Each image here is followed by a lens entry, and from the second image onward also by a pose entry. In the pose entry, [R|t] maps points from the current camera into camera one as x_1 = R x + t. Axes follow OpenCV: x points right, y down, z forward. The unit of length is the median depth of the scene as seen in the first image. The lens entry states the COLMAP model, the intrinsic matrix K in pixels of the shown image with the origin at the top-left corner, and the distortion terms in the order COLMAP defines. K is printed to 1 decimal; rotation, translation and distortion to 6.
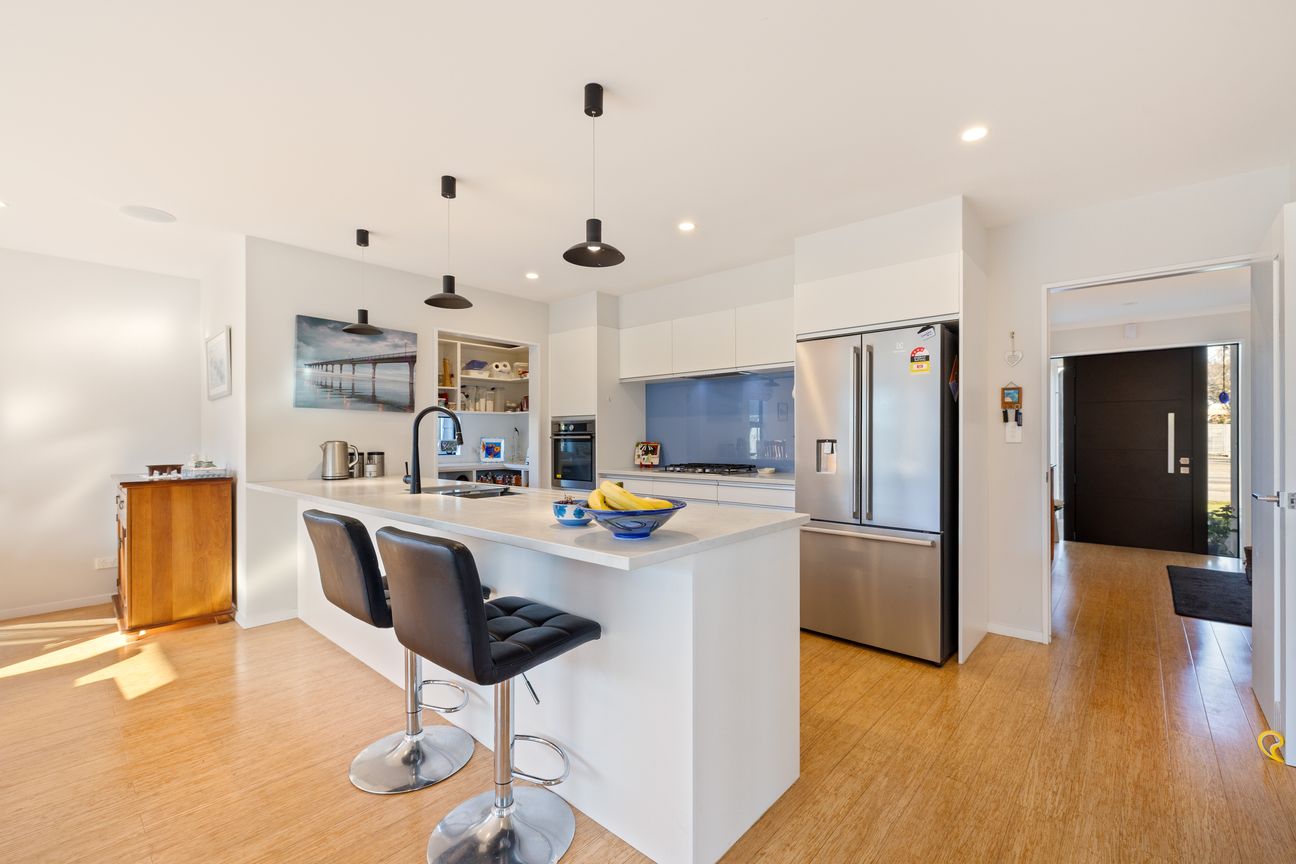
lens RADIAL K [[547.5, 0, 648.6], [0, 547.5, 437.9], [0, 0, 1]] dist [0.001098, 0.000260]
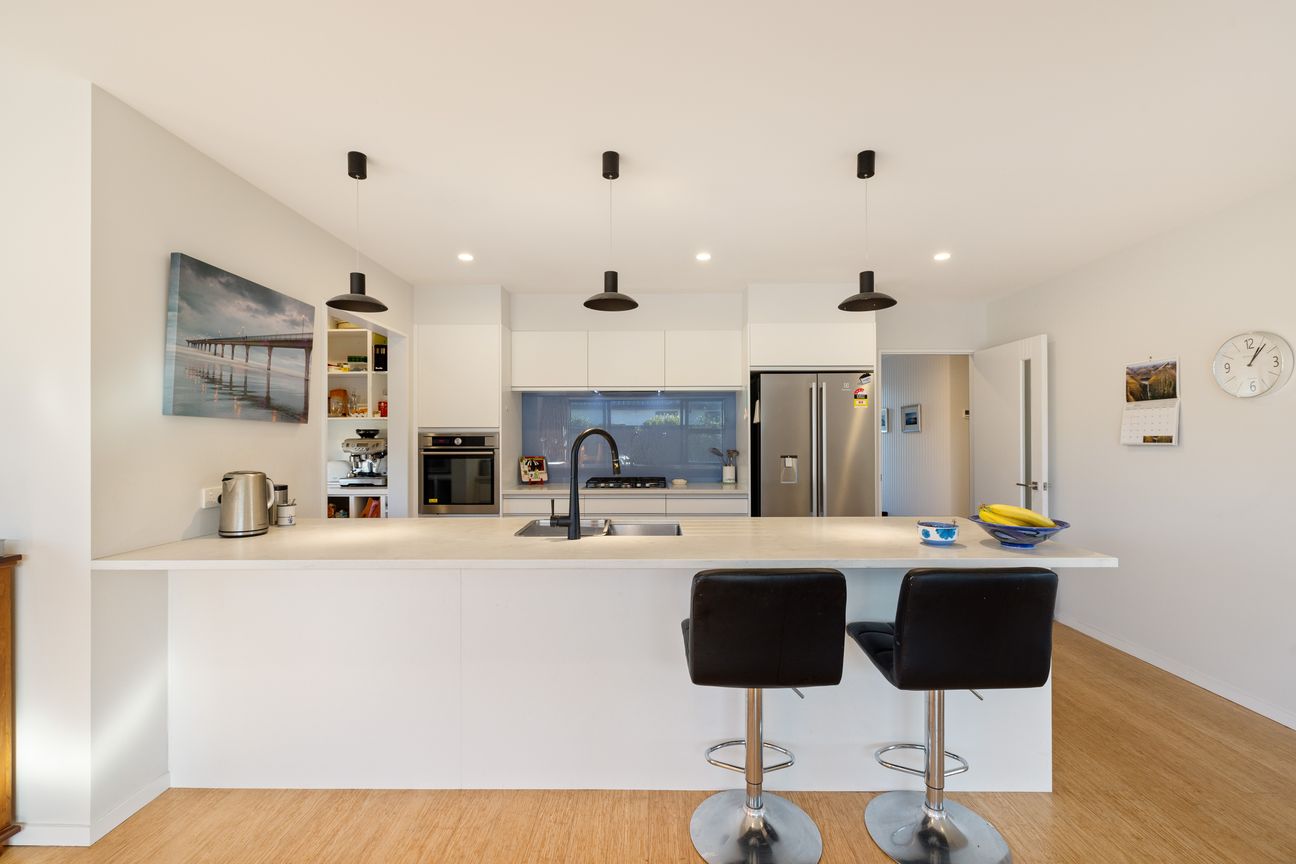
lens RADIAL K [[545.7, 0, 646.5], [0, 545.7, 437.8], [0, 0, 1]] dist [-0.001291, -0.000240]
pose [[0.754464, 0.000628, 0.656341, -0.591689], [0.000574, 0.999999, -0.001616, -0.028984], [-0.656341, 0.001596, 0.754462, 0.233156]]
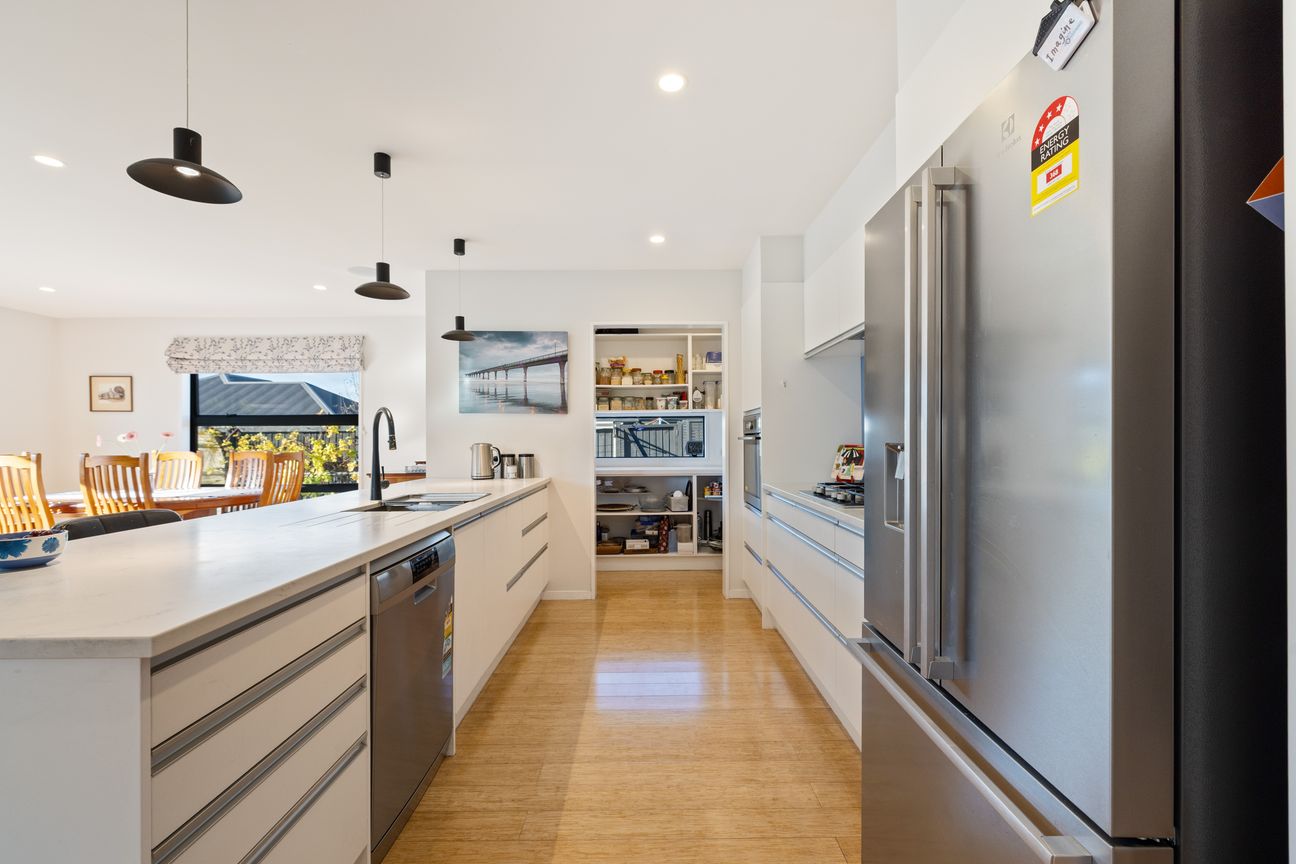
lens RADIAL K [[545.7, 0, 646.5], [0, 545.7, 437.8], [0, 0, 1]] dist [-0.001291, -0.000240]
pose [[0.668750, -0.005227, -0.743469, 0.408858], [0.005020, 0.999984, -0.002514, -0.000903], [0.743471, -0.002051, 0.668766, 0.491017]]
